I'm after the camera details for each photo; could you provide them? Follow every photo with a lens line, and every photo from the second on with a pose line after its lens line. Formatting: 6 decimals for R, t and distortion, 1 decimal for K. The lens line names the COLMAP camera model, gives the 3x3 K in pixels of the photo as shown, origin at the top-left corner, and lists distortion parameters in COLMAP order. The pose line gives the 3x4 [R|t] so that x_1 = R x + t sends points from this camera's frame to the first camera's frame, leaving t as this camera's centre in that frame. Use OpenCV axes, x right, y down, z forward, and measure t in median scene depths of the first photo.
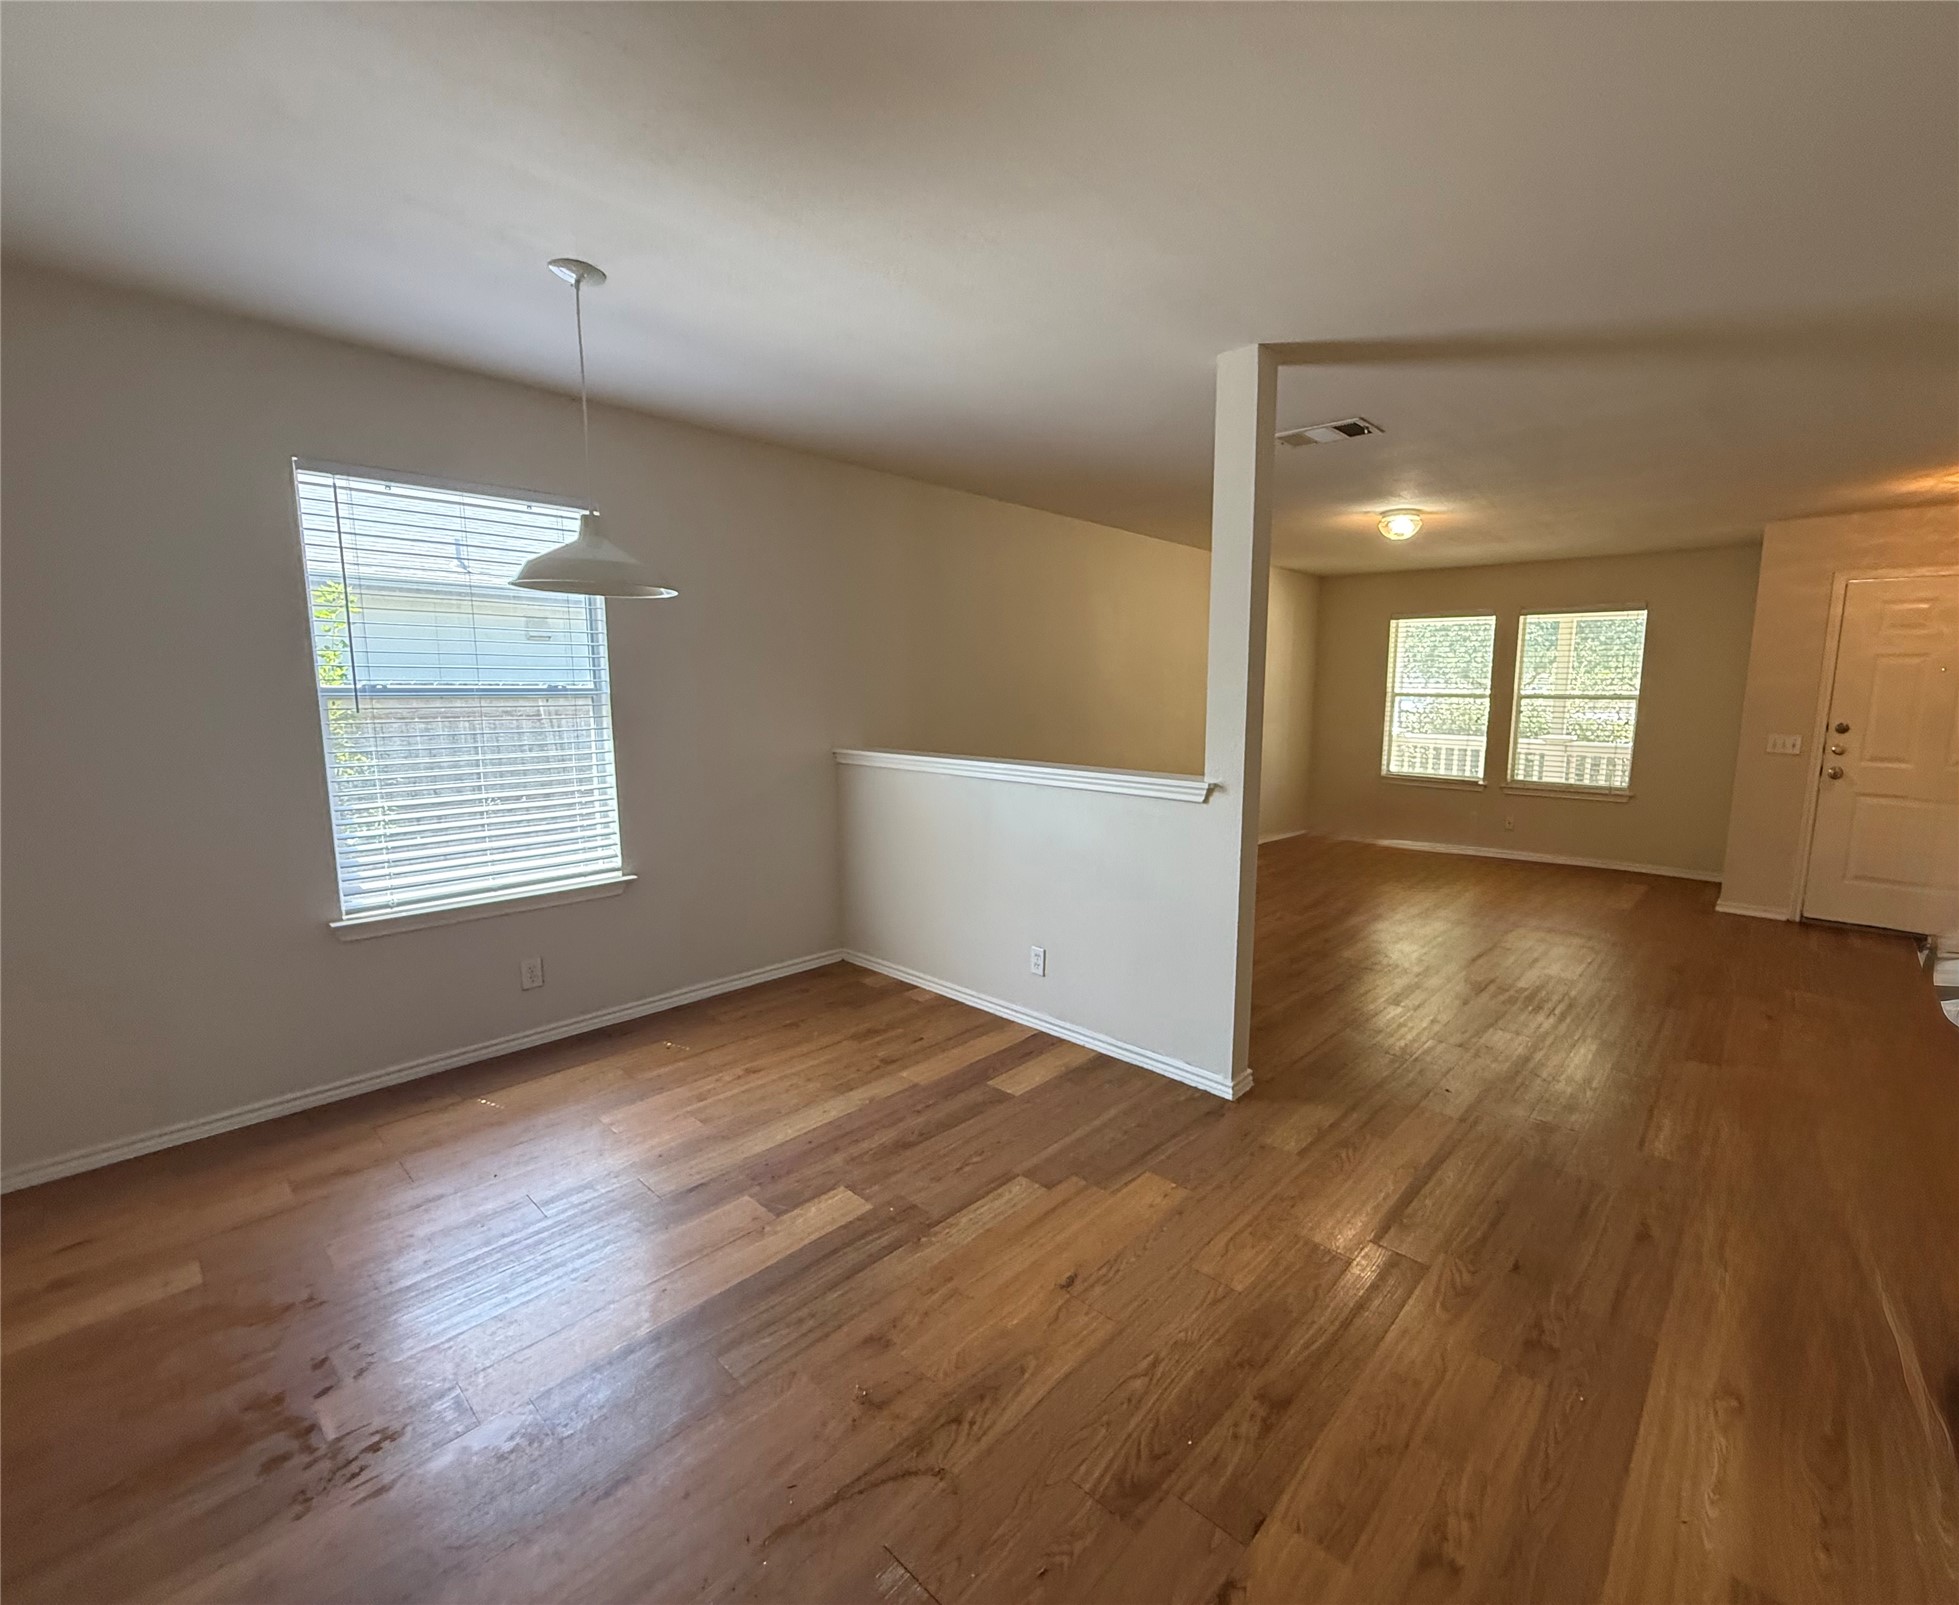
lens RADIAL K [[849.6, 0, 1059.5], [0, 849.6, 807.0], [0, 0, 1]] dist [-0.002951, -0.000379]
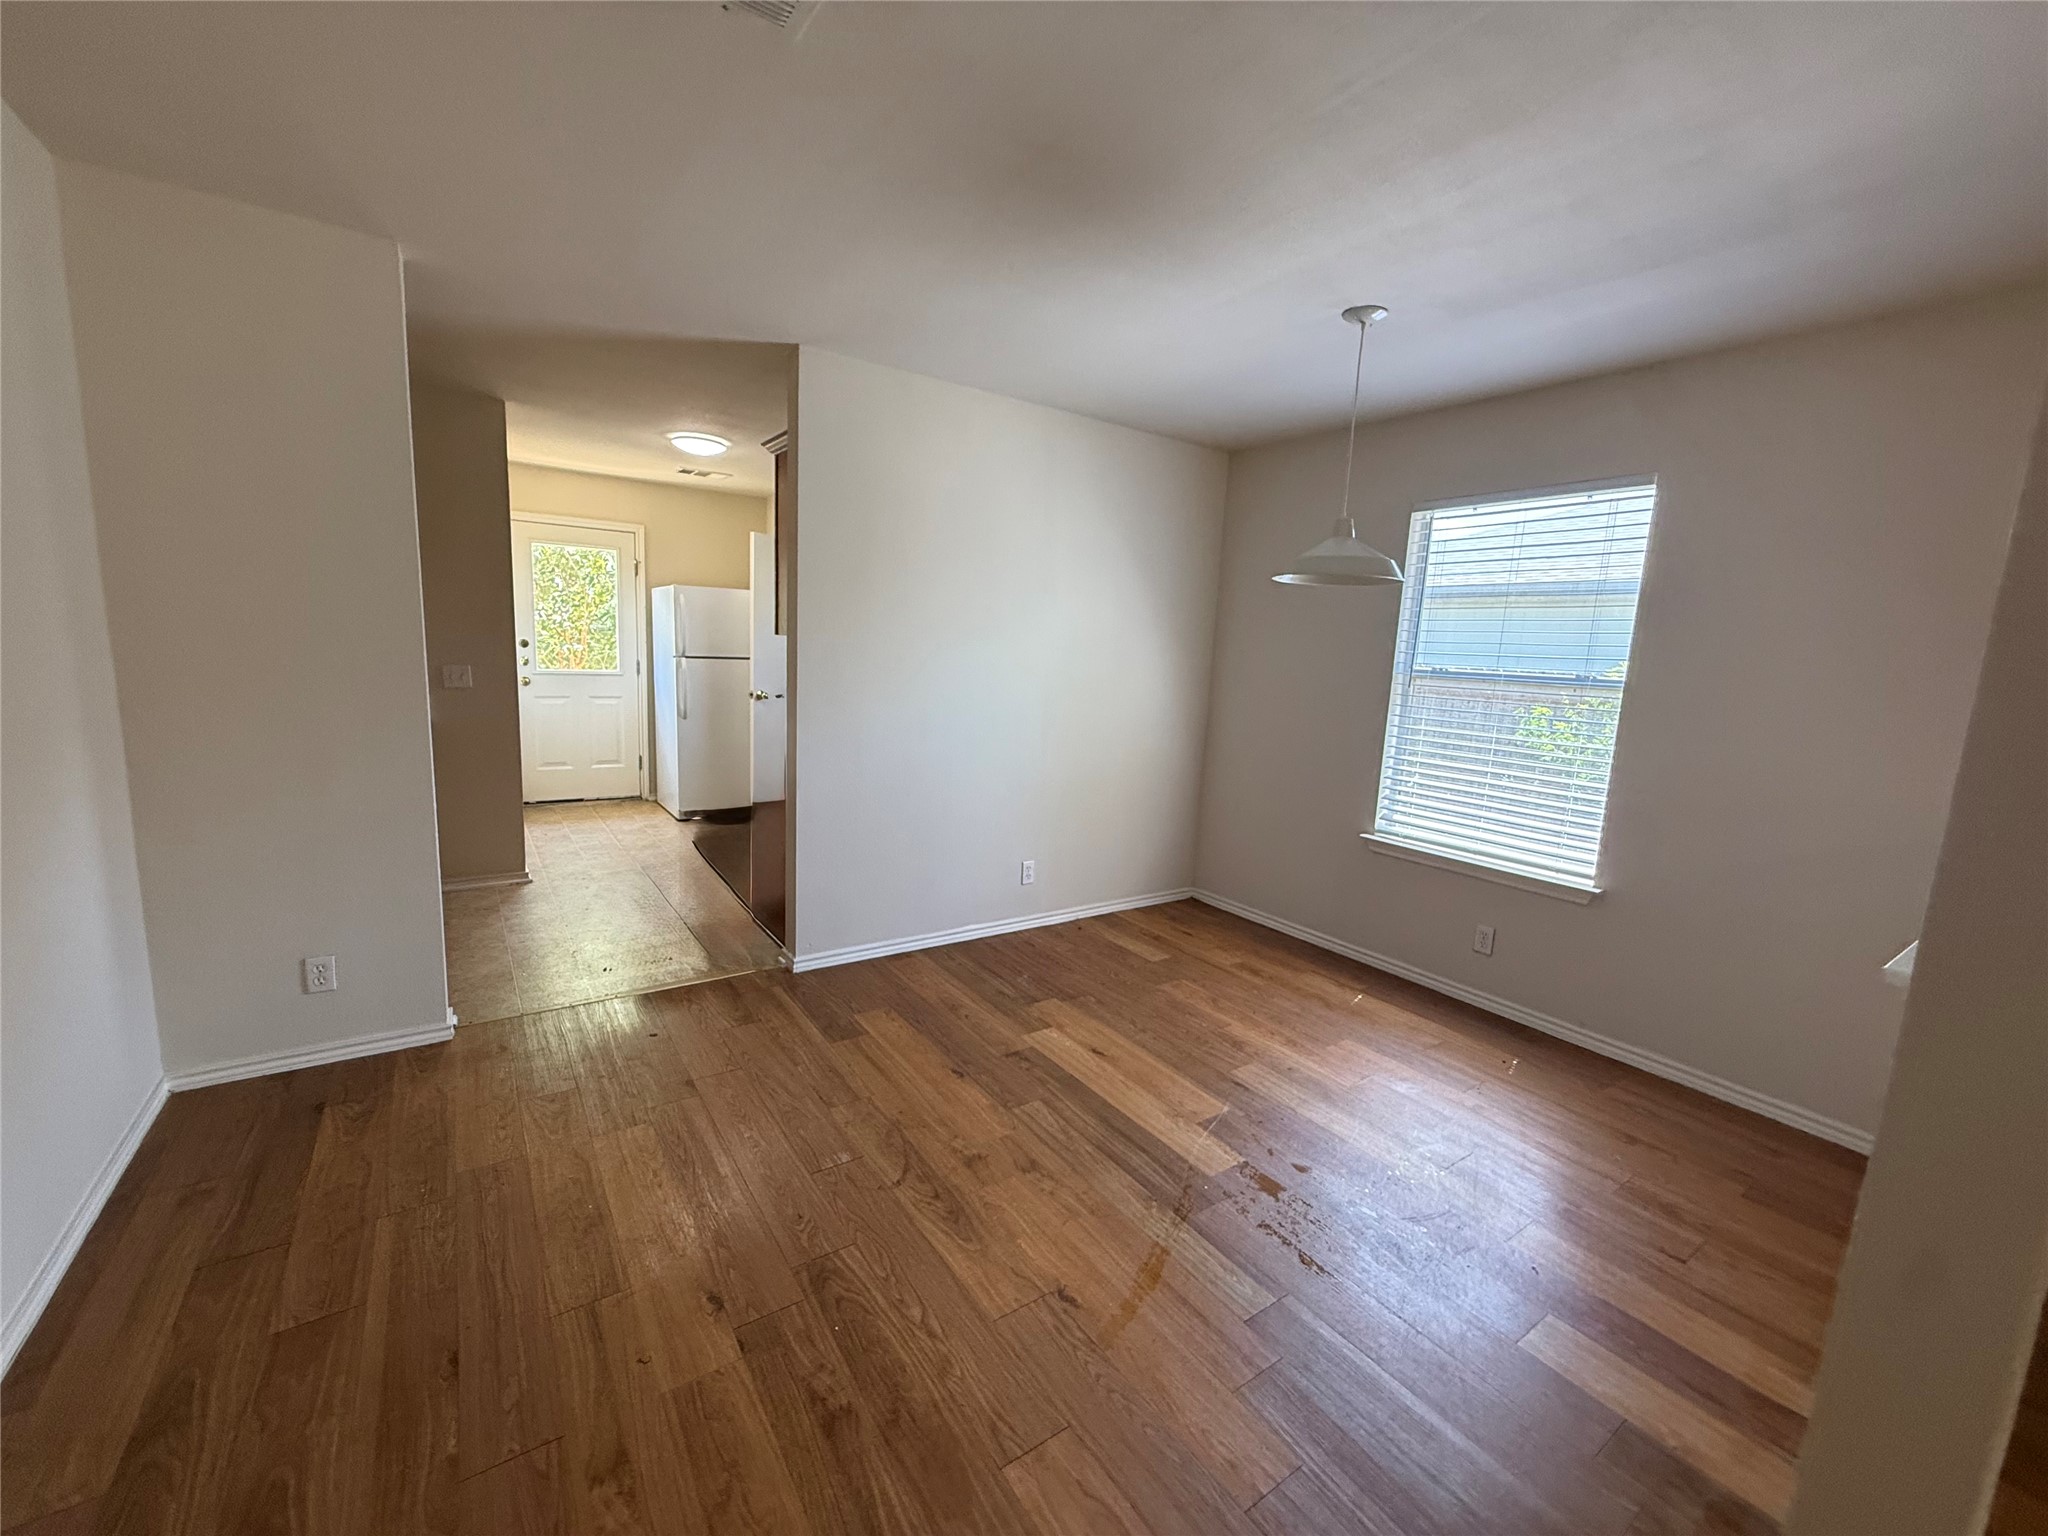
lens RADIAL K [[815.3, 0, 1028.1], [0, 815.3, 770.8], [0, 0, 1]] dist [-0.000209, -0.000145]
pose [[-0.245480, 0.127894, -0.960928, 0.787225], [-0.190591, 0.965545, 0.177197, -0.134472], [0.950481, 0.226642, -0.212646, 1.011950]]
